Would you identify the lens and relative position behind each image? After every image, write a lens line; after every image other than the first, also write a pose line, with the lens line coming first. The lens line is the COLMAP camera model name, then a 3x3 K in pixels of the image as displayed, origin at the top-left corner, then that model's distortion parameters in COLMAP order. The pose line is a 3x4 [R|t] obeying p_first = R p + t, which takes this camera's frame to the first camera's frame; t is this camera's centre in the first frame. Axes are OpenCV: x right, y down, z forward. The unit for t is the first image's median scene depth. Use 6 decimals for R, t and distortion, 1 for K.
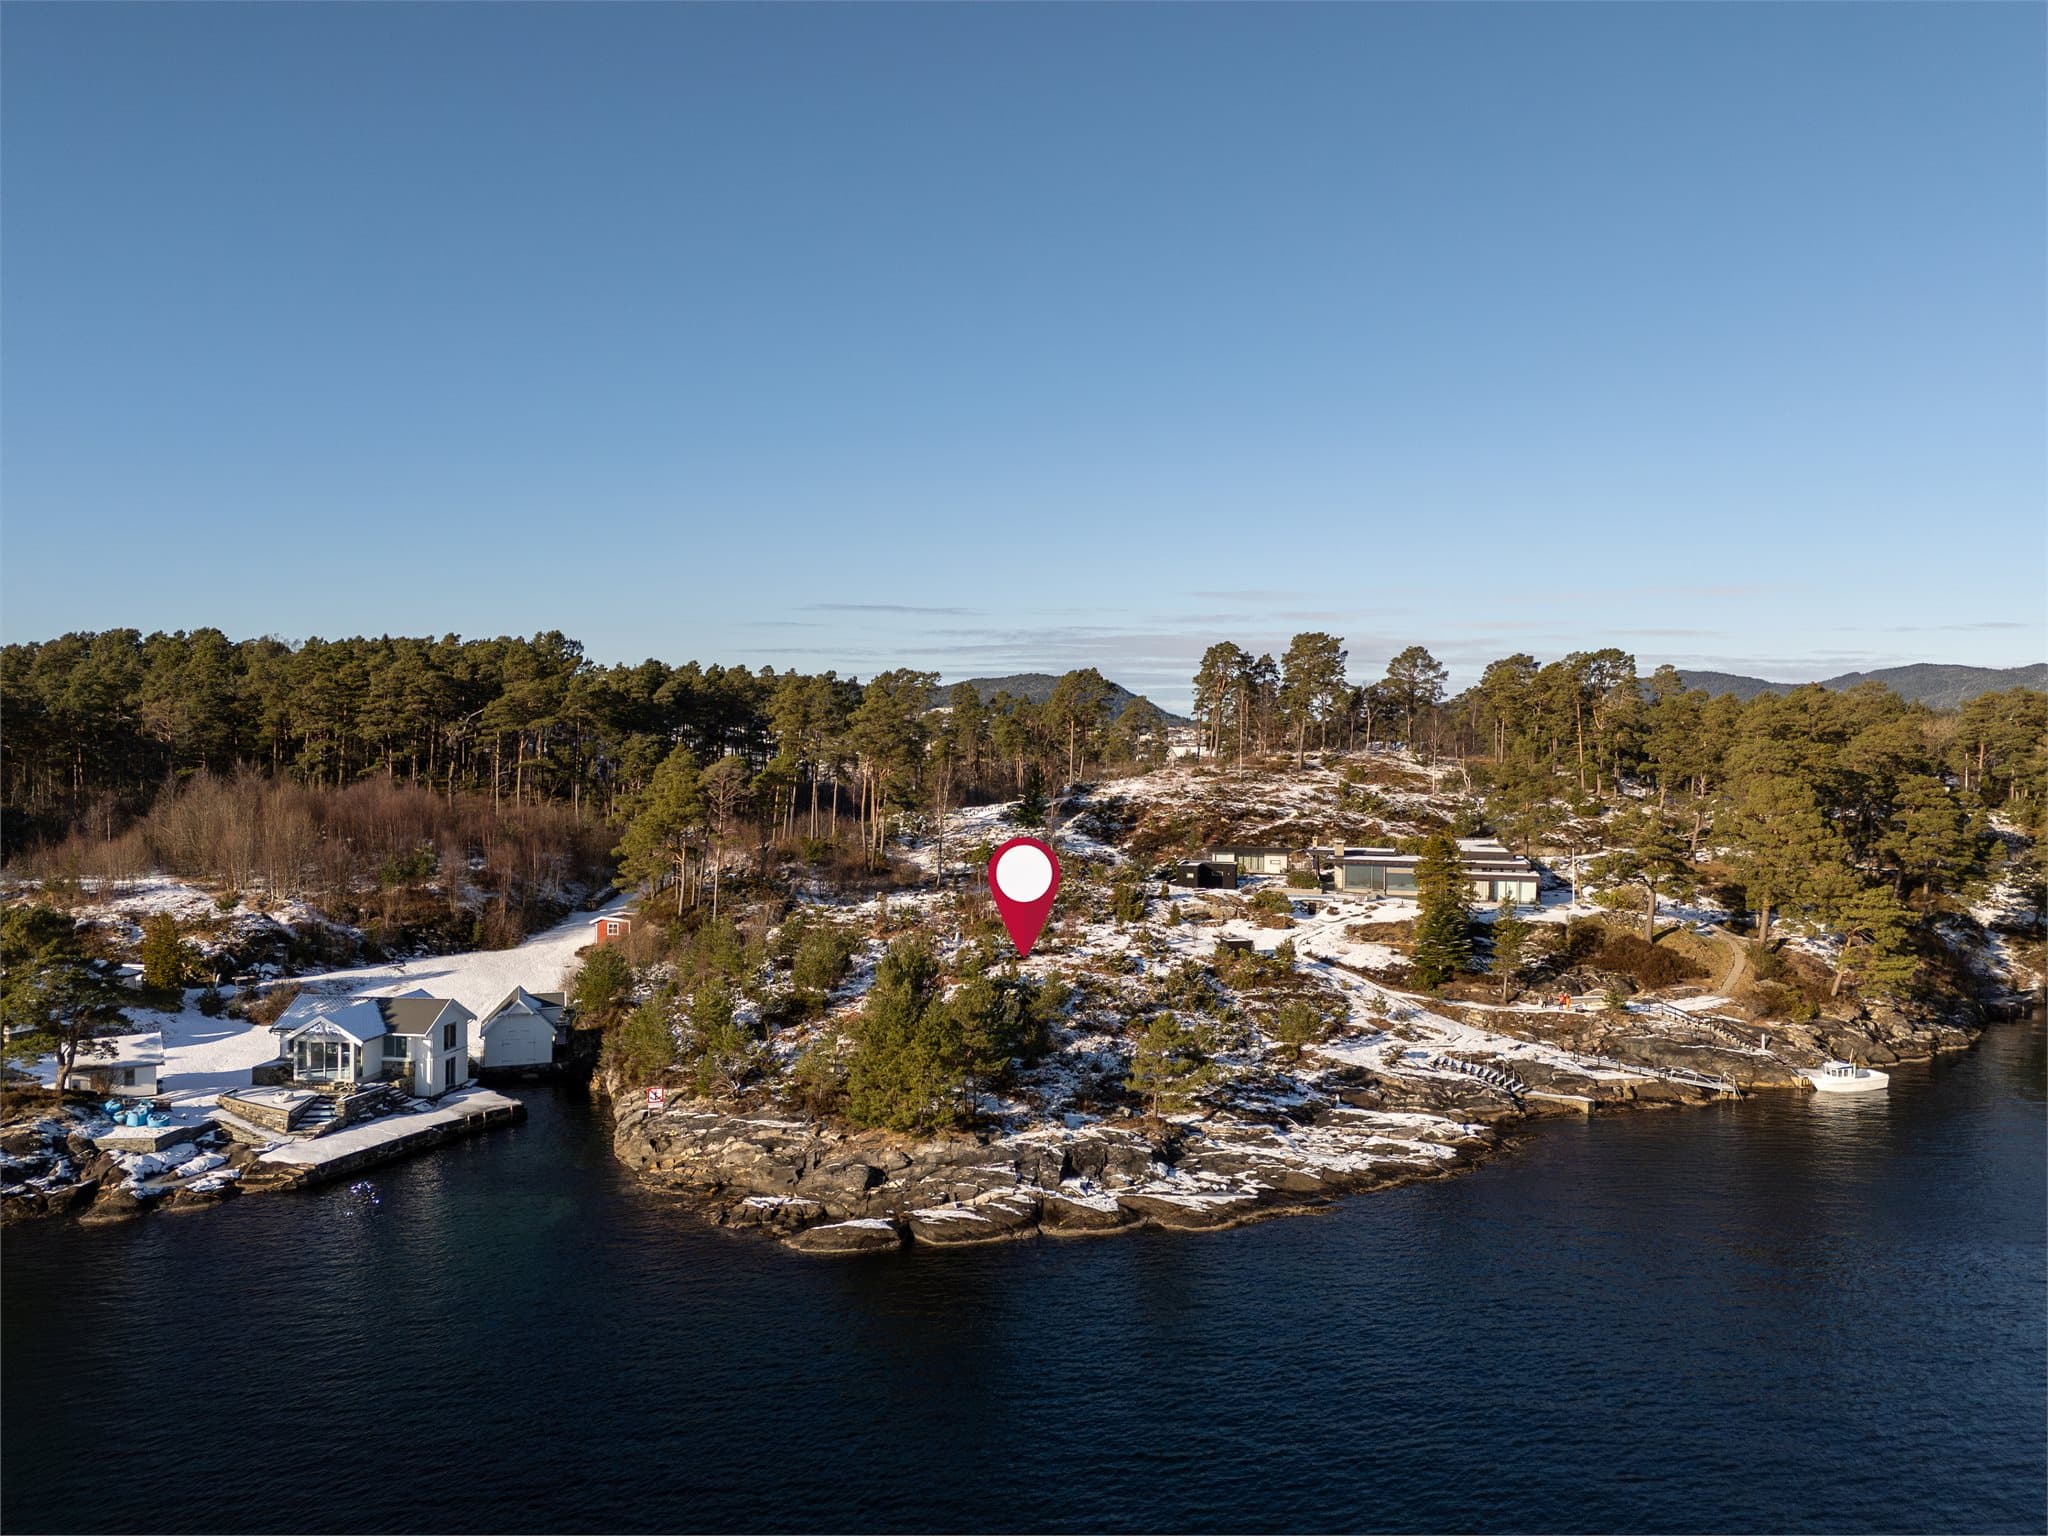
lens RADIAL K [[1526.2, 0, 1011.7], [0, 1526.2, 754.9], [0, 0, 1]] dist [0.089122, -0.093008]
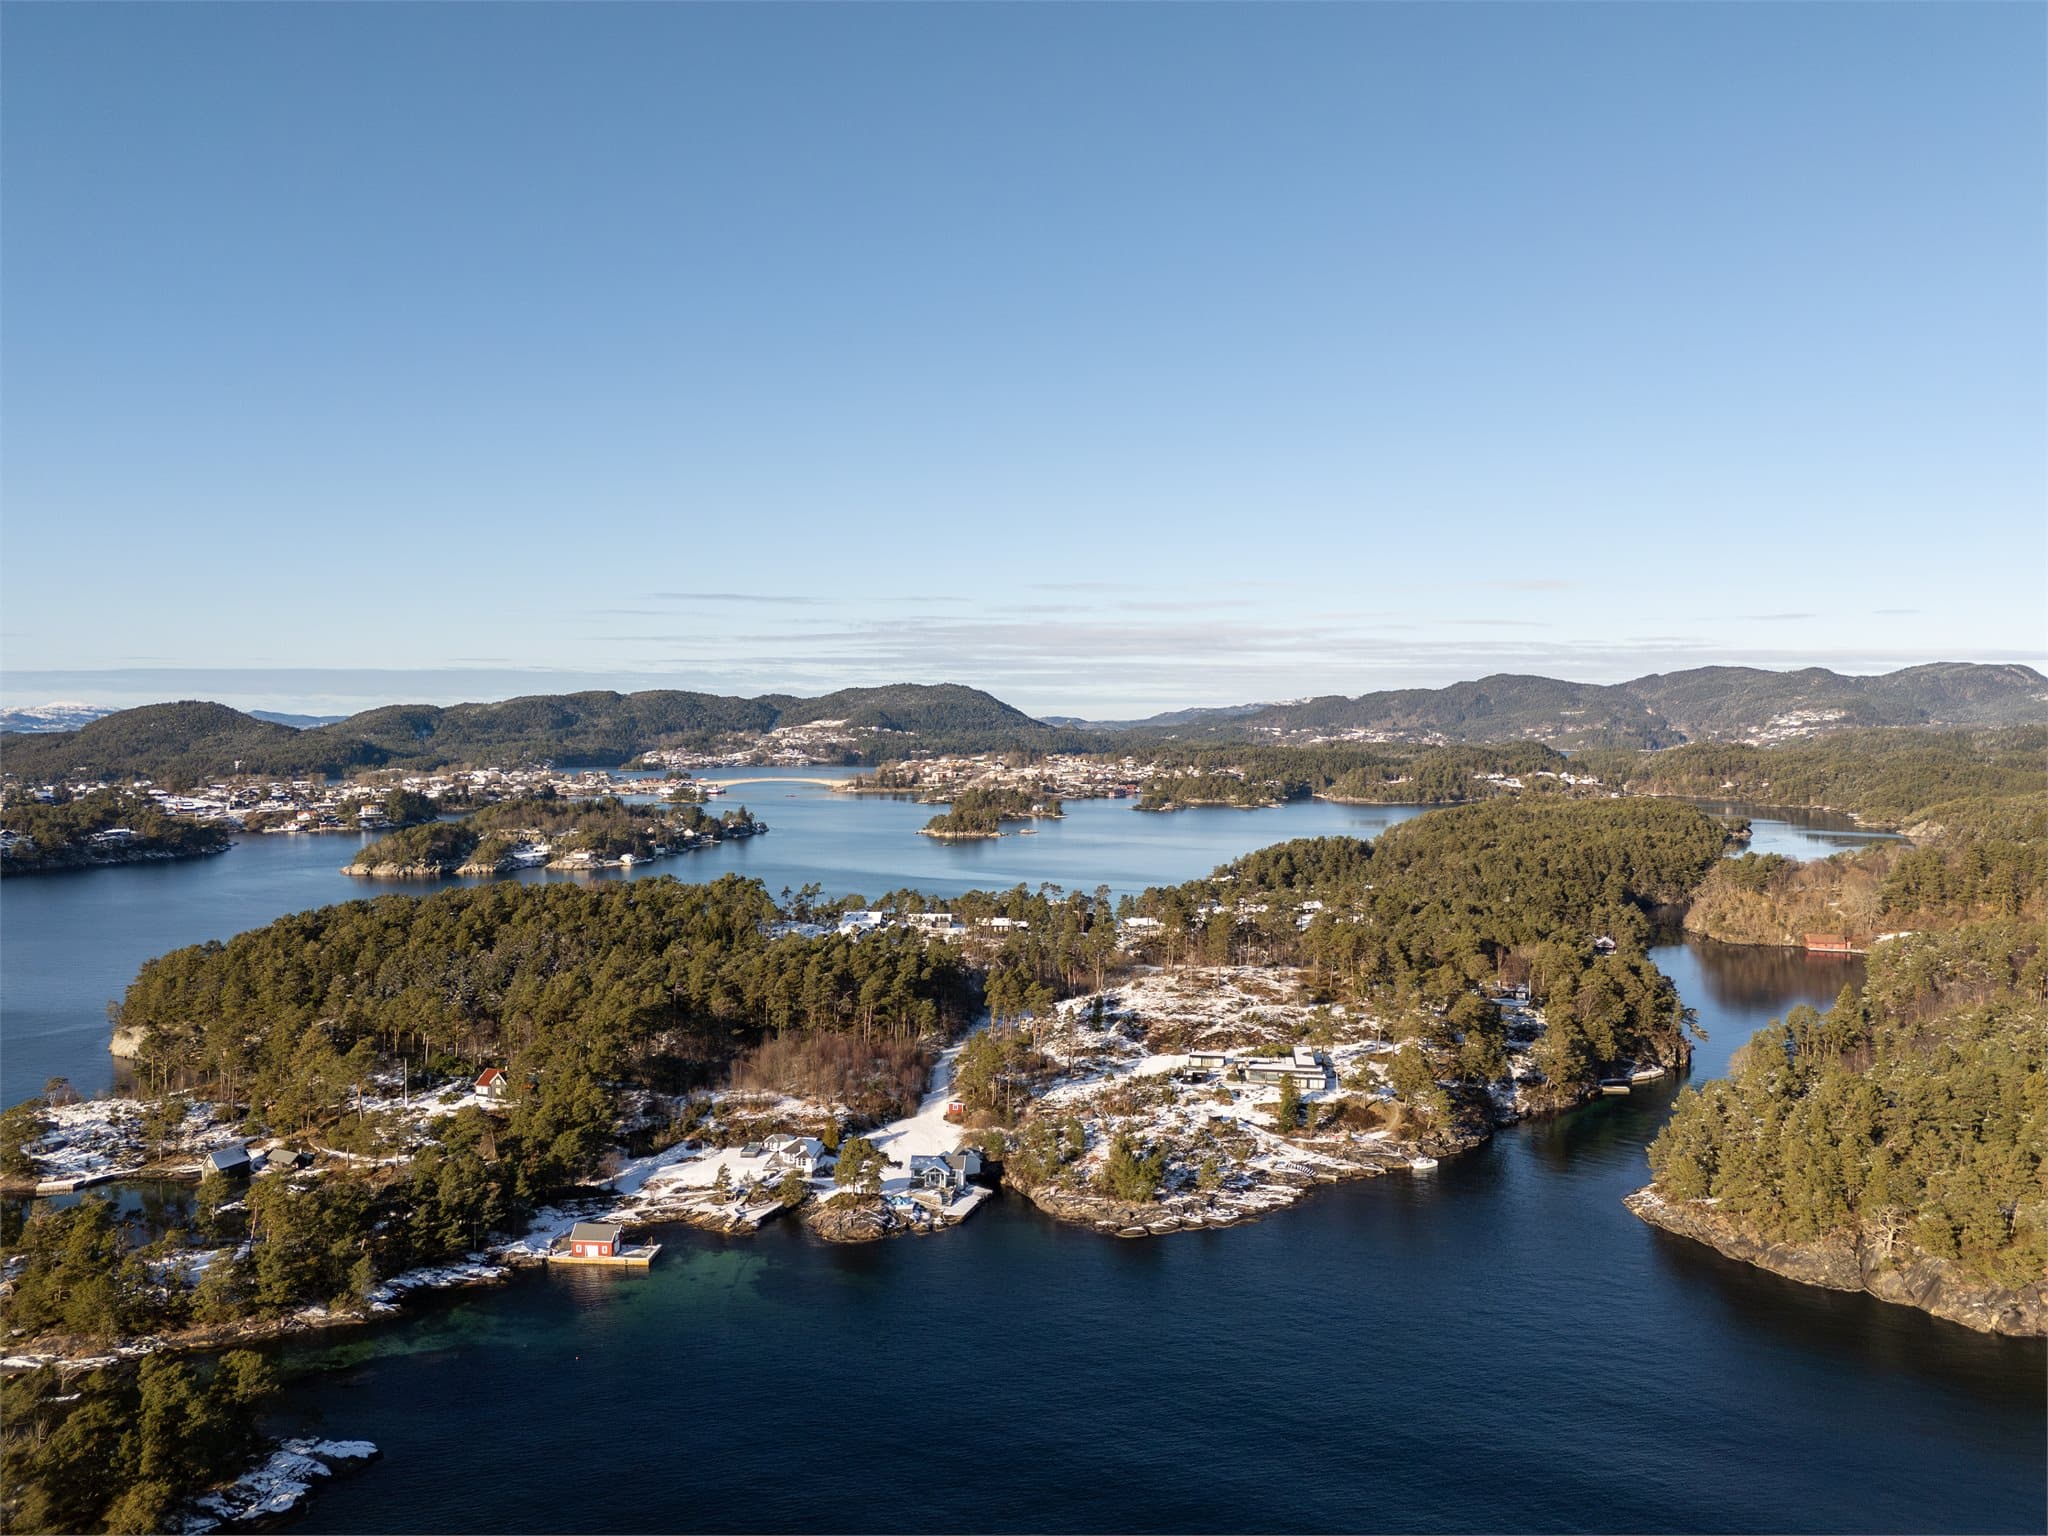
lens RADIAL K [[1526.2, 0, 1011.7], [0, 1526.2, 754.9], [0, 0, 1]] dist [0.089122, -0.093008]
pose [[0.995474, -0.009793, 0.094529, -0.491964], [0.008639, 0.999883, 0.012611, -0.591685], [-0.094641, -0.011737, 0.995442, -1.769877]]
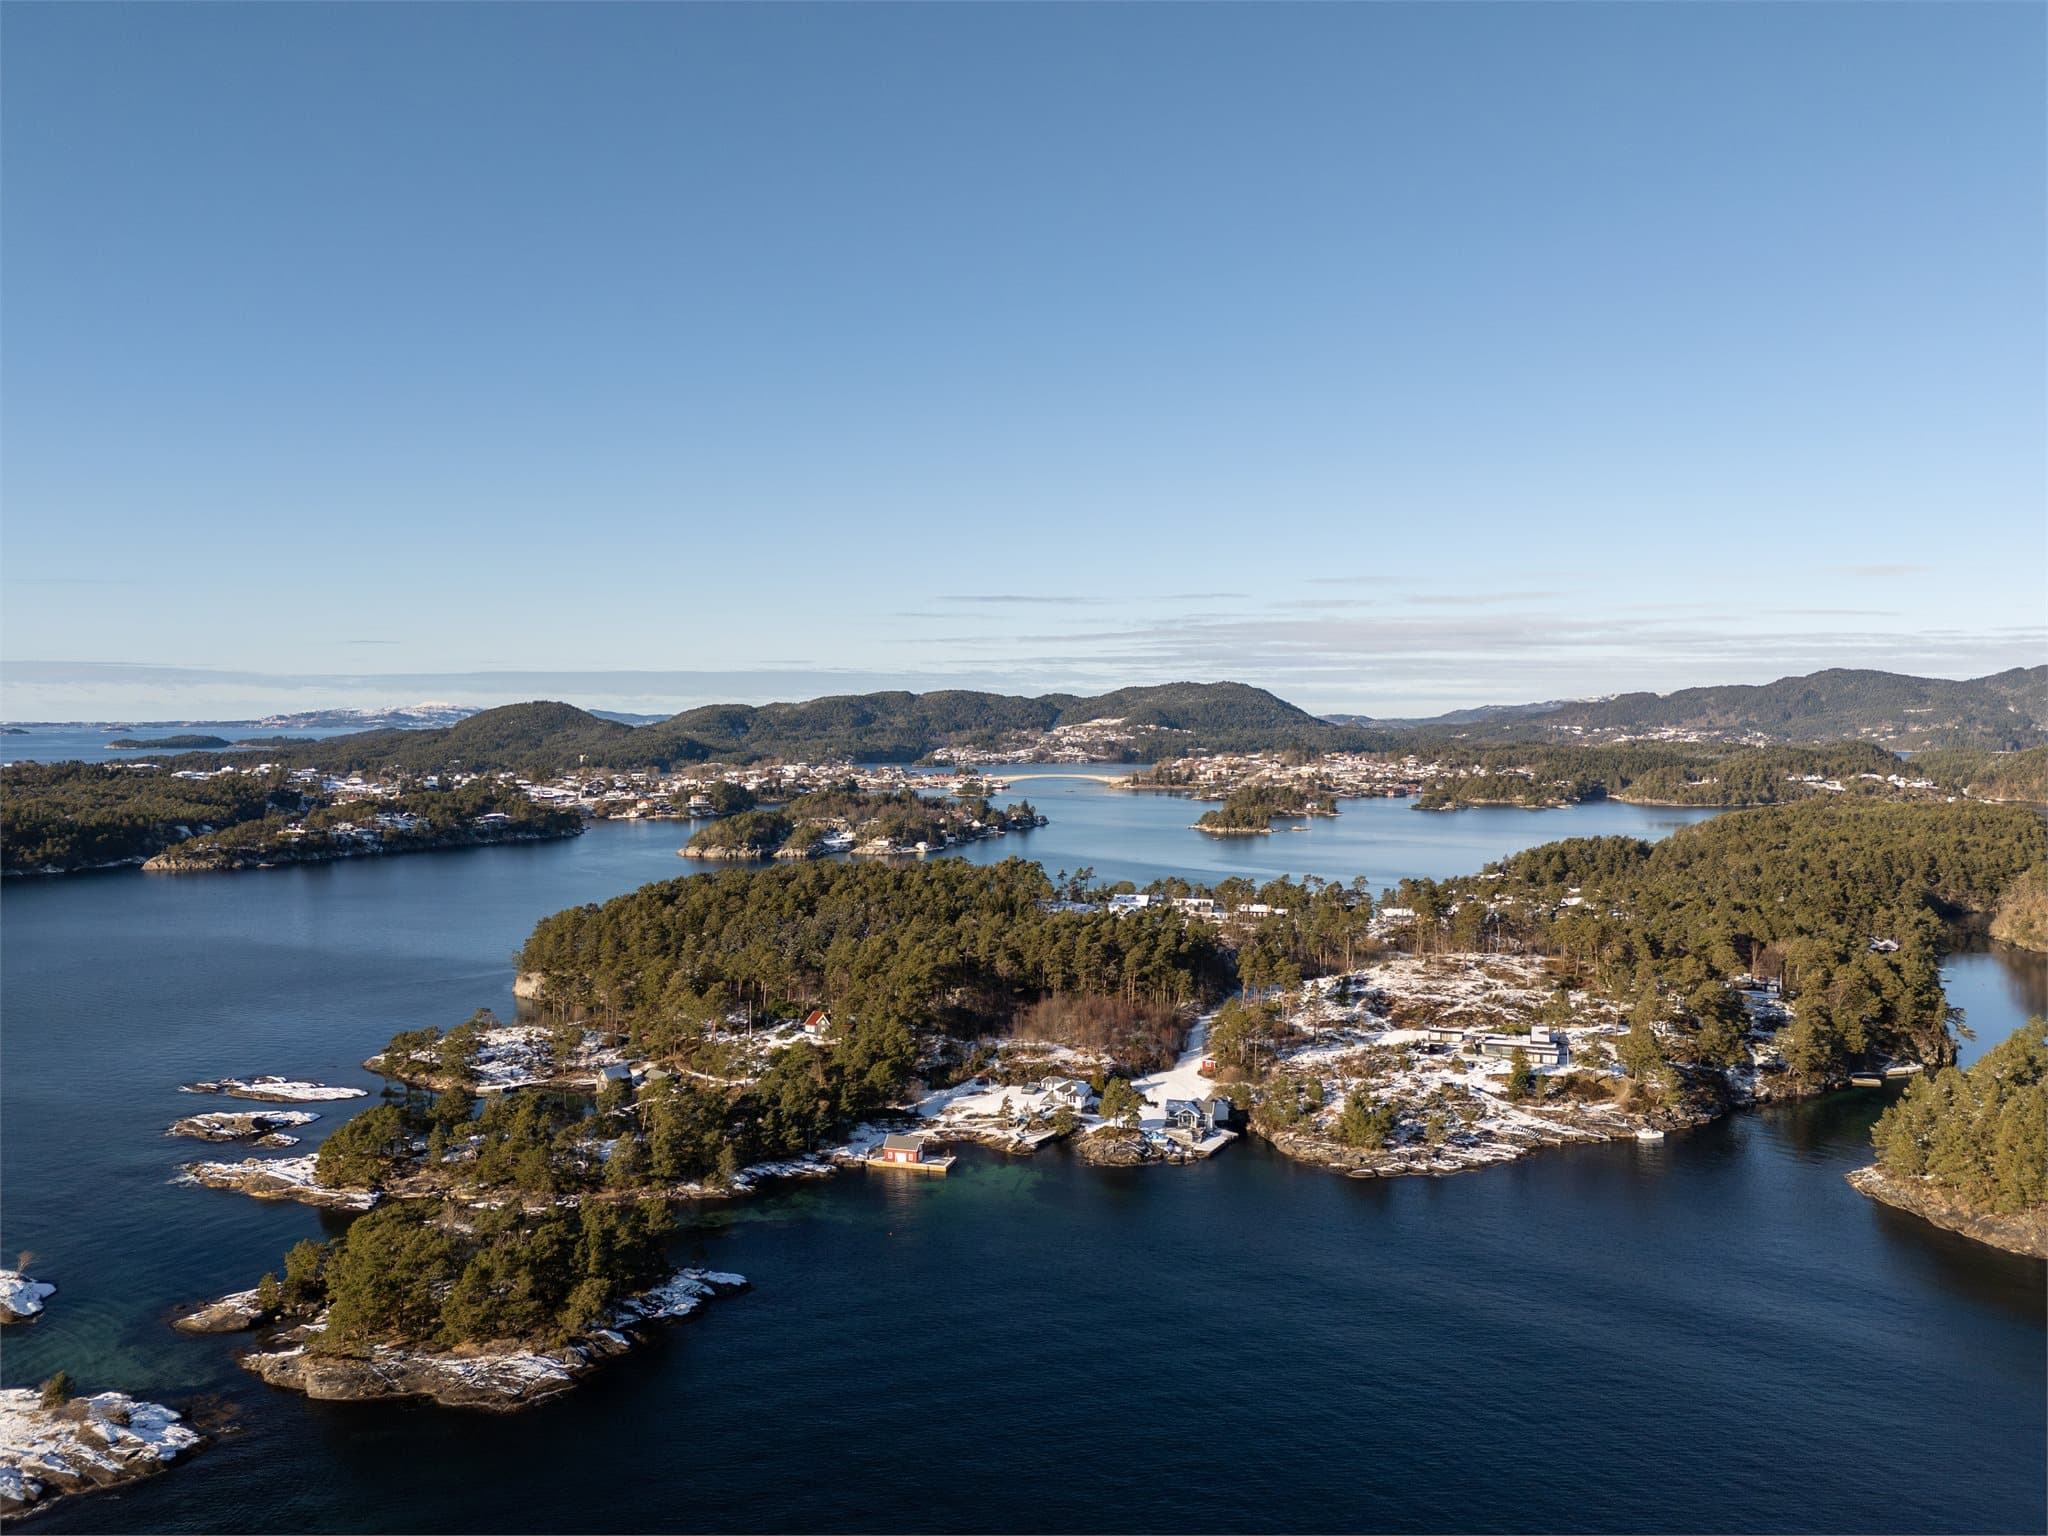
lens RADIAL K [[1526.2, 0, 1011.7], [0, 1526.2, 754.9], [0, 0, 1]] dist [0.089122, -0.093008]
pose [[0.996014, -0.005053, -0.089053, -0.452705], [0.006185, 0.999903, 0.012442, -0.591507], [0.088981, -0.012943, 0.995949, -2.172209]]
